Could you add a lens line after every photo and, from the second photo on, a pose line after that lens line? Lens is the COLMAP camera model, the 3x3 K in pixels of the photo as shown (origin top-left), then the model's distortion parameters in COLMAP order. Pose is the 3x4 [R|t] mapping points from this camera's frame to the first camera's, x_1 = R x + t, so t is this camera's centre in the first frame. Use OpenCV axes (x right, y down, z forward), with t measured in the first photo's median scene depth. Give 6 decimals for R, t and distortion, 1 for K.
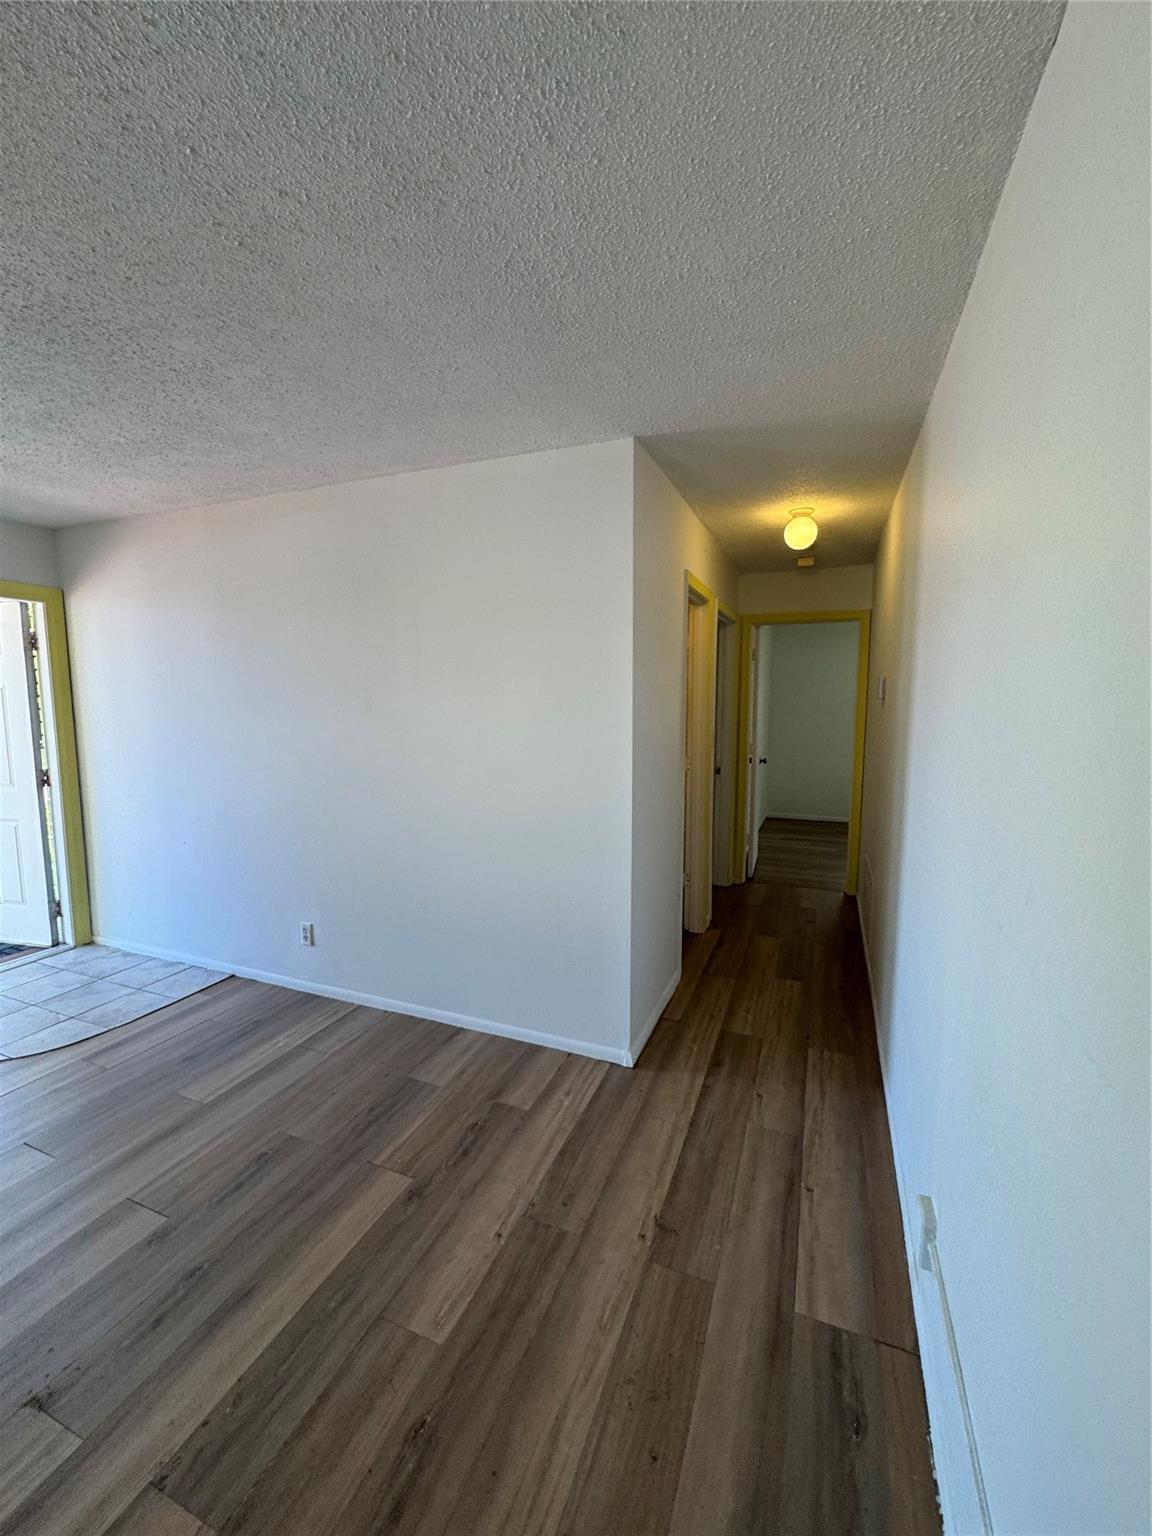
lens RADIAL K [[615.6, 0, 585.3], [0, 615.6, 770.1], [0, 0, 1]] dist [-0.003428, -0.000835]
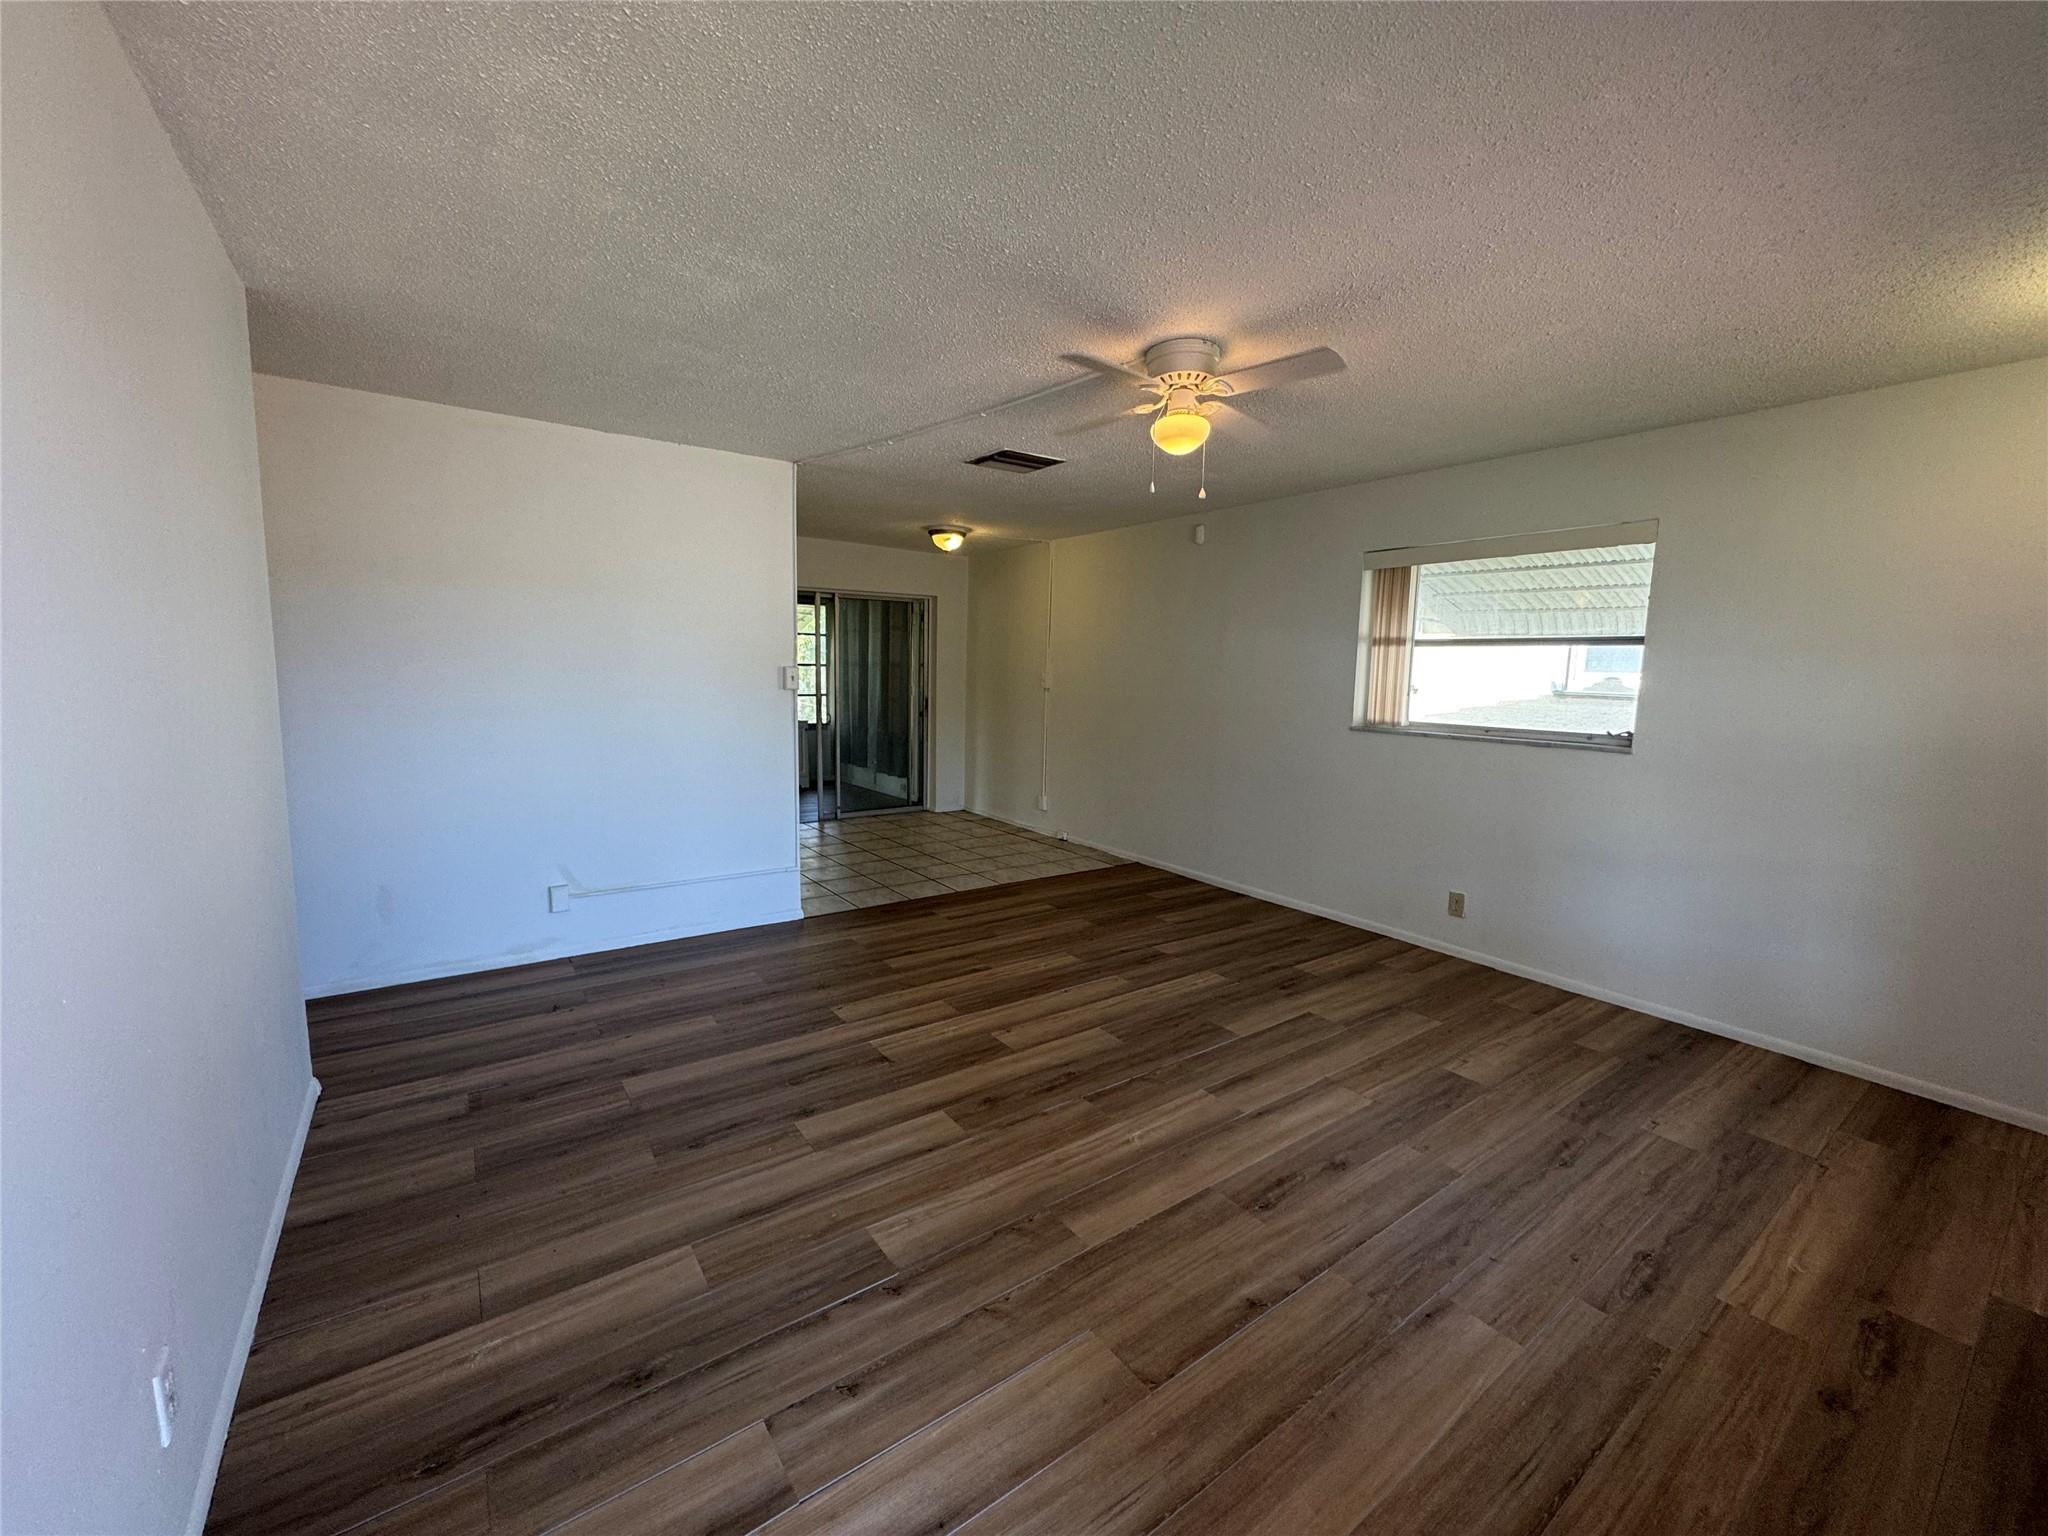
lens RADIAL K [[820.7, 0, 1029.3], [0, 820.7, 761.6], [0, 0, 1]] dist [-0.003428, -0.000835]
pose [[-0.845601, -0.079628, 0.527843, -1.141845], [0.036442, 0.977894, 0.205900, -0.108227], [-0.532570, 0.193345, -0.824006, 1.211485]]
